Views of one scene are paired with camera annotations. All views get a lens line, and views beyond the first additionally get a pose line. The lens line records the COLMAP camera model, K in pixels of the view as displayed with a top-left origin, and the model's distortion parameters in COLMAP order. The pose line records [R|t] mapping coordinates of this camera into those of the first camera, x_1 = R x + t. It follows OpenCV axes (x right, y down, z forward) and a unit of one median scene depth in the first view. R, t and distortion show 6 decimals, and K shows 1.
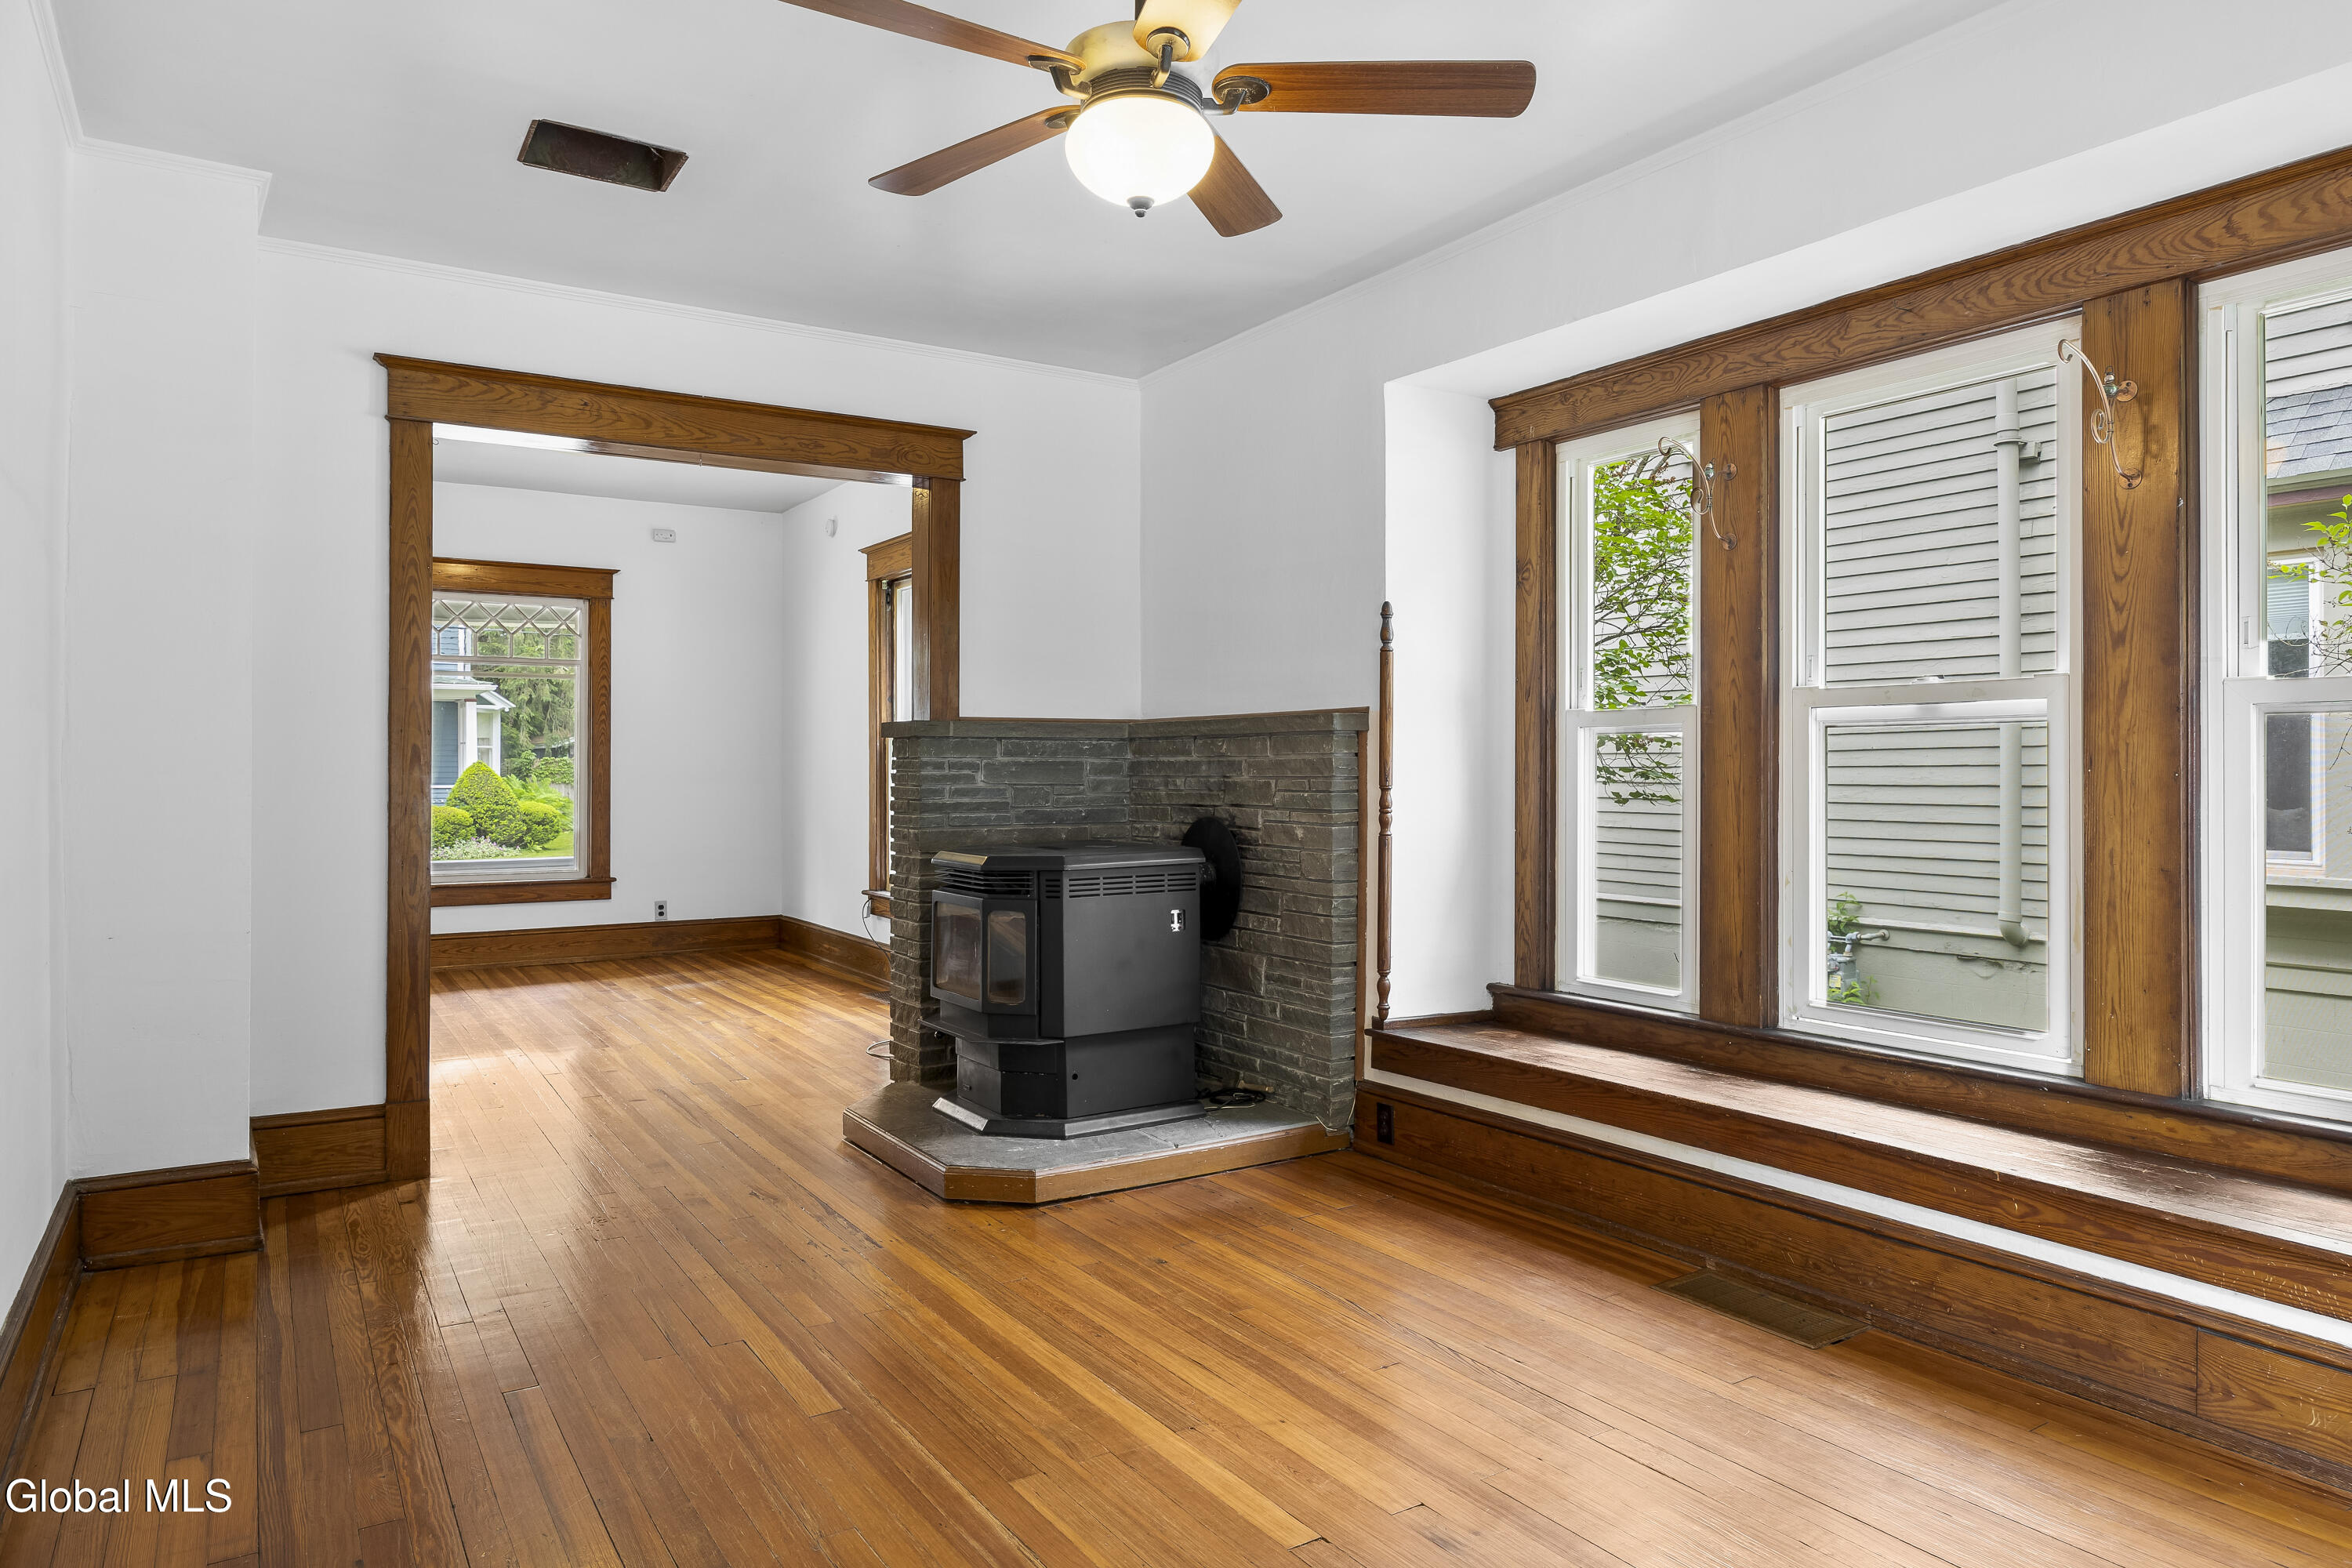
lens RADIAL K [[1446.8, 0, 1170.8], [0, 1446.8, 760.6], [0, 0, 1]] dist [0.001151, -0.000434]
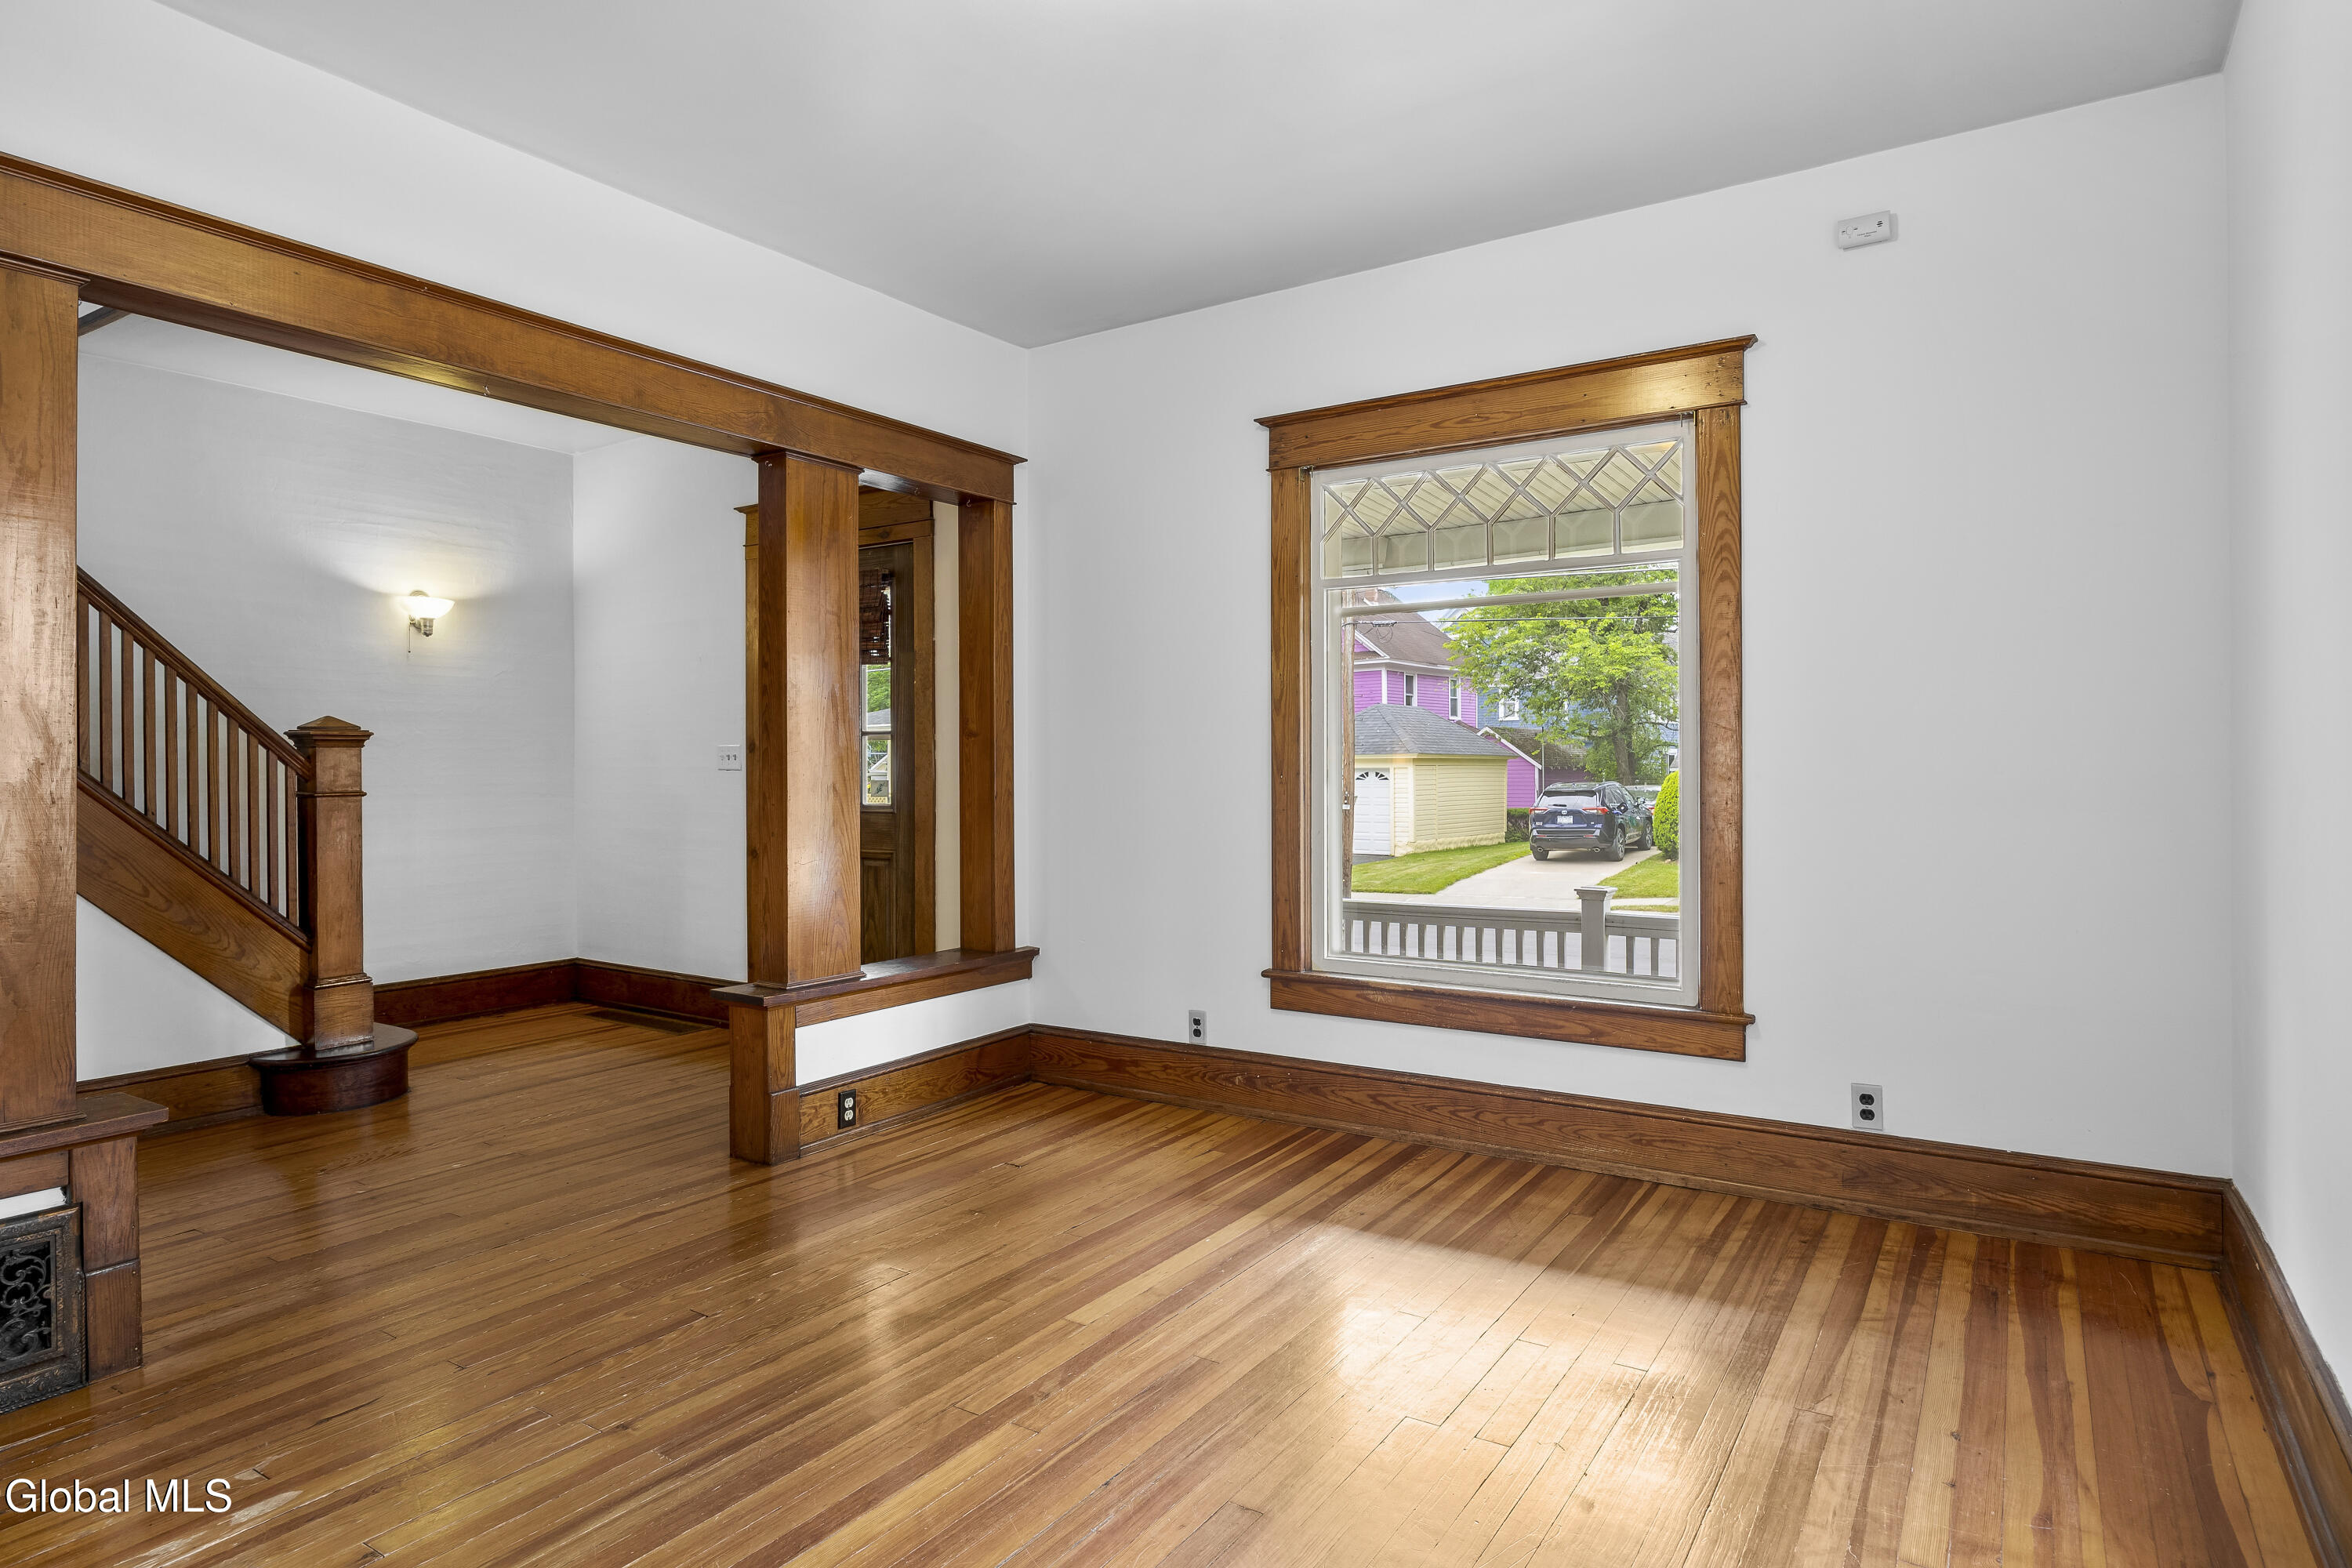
lens RADIAL K [[1307.7, 0, 1169.1], [0, 1307.7, 773.9], [0, 0, 1]] dist [0.001280, -0.001575]
pose [[0.410844, 0.004188, -0.911696, -0.169417], [0.009040, 0.999922, 0.008667, -0.000778], [0.911661, -0.011802, 0.410774, 1.316482]]
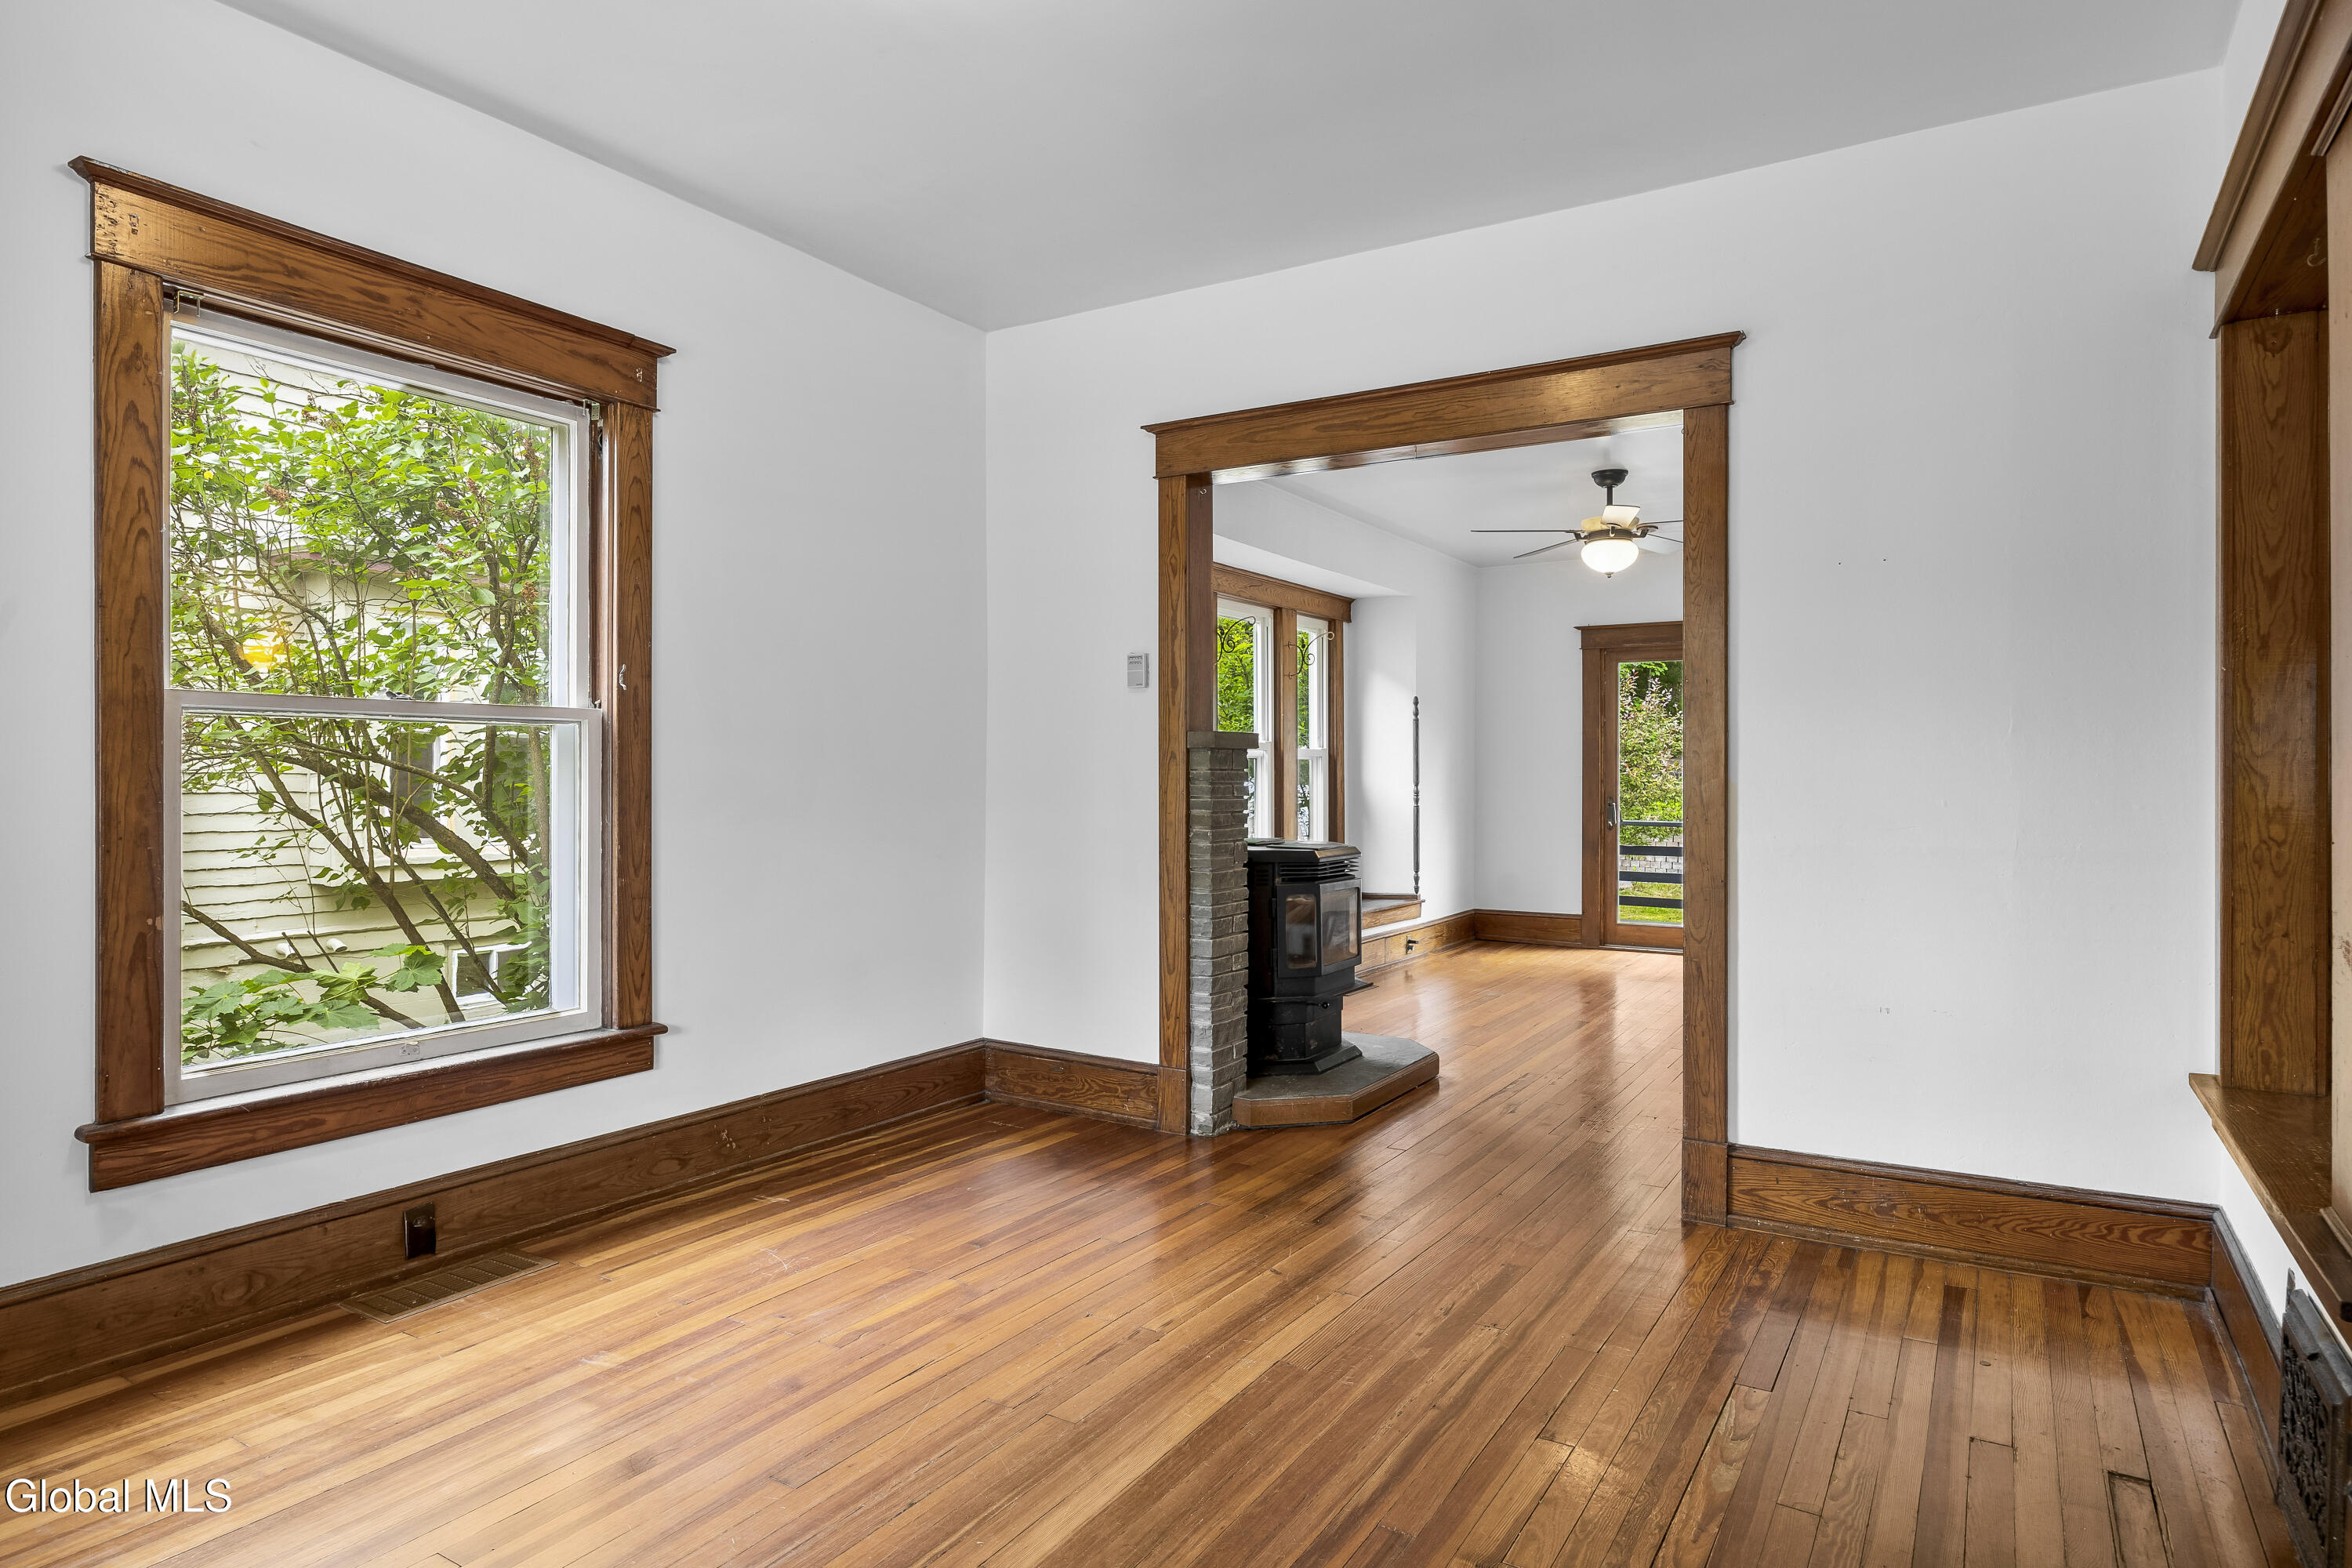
lens RADIAL K [[1345.6, 0, 1176.0], [0, 1345.6, 784.0], [0, 0, 1]] dist [0.026275, -0.000375]
pose [[-0.436507, -0.008414, 0.899661, -1.122217], [-0.005827, 0.999962, 0.006525, -0.000213], [-0.899682, -0.002394, -0.436539, 1.629535]]
